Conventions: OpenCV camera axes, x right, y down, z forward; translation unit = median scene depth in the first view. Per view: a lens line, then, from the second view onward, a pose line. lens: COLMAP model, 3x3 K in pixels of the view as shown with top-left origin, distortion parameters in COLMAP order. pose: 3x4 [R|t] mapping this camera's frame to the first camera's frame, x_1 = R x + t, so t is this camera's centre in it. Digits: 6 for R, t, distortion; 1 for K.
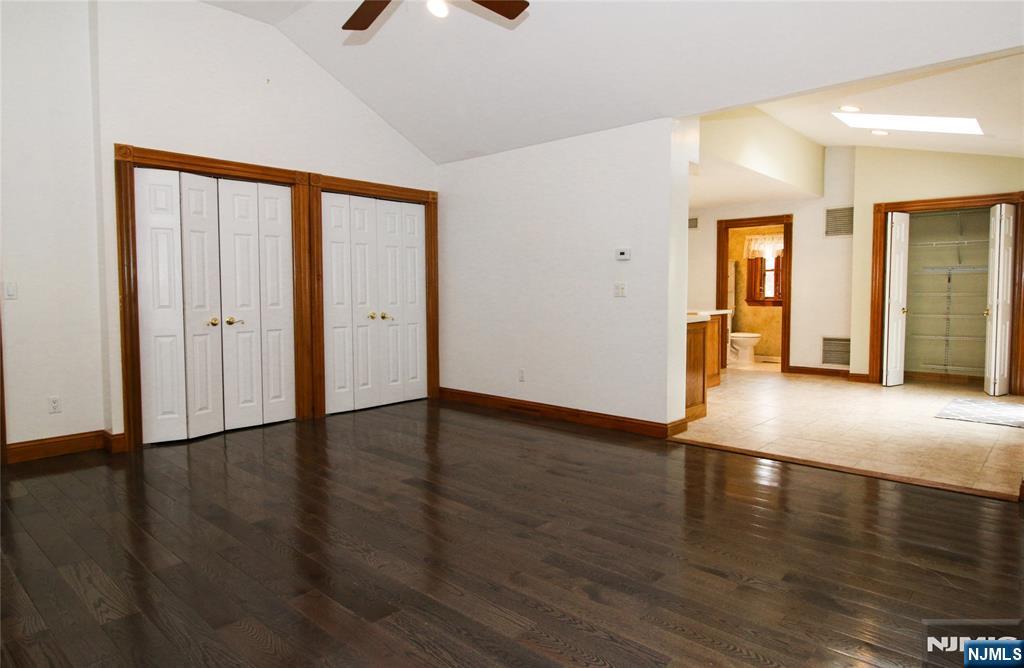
lens RADIAL K [[619.0, 0, 514.4], [0, 619.0, 331.0], [0, 0, 1]] dist [0.000931, 0.000467]
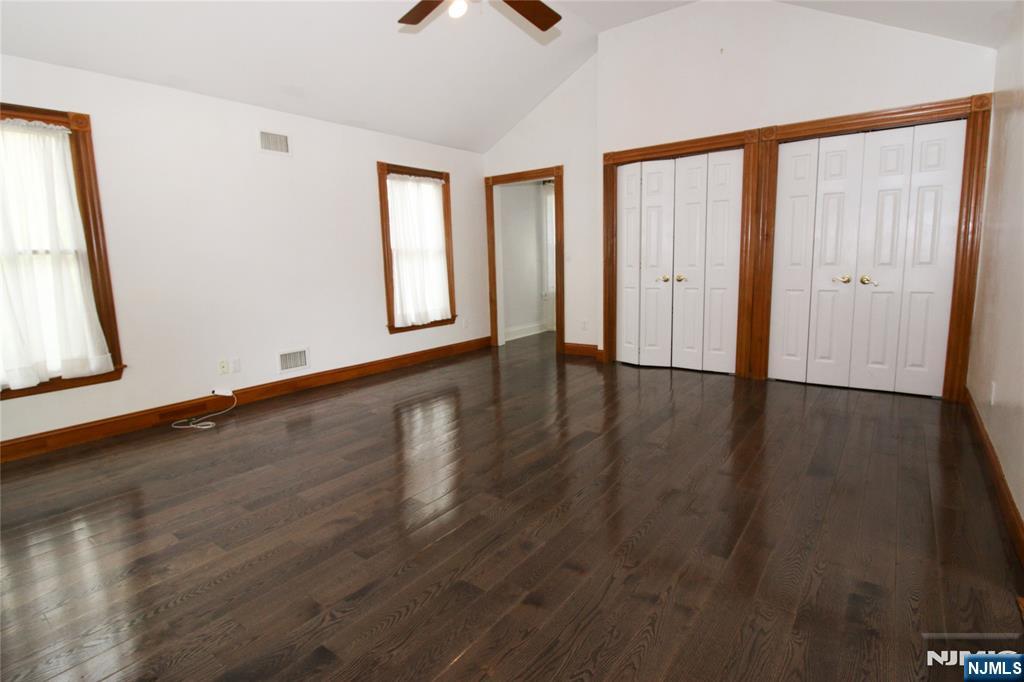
lens RADIAL K [[517.6, 0, 514.3], [0, 517.6, 334.4], [0, 0, 1]] dist [0.002050, 0.000224]
pose [[0.082891, 0.147934, -0.985517, 0.503727], [-0.039190, 0.988640, 0.145106, -0.040647], [0.995788, 0.026594, 0.087747, 0.574709]]
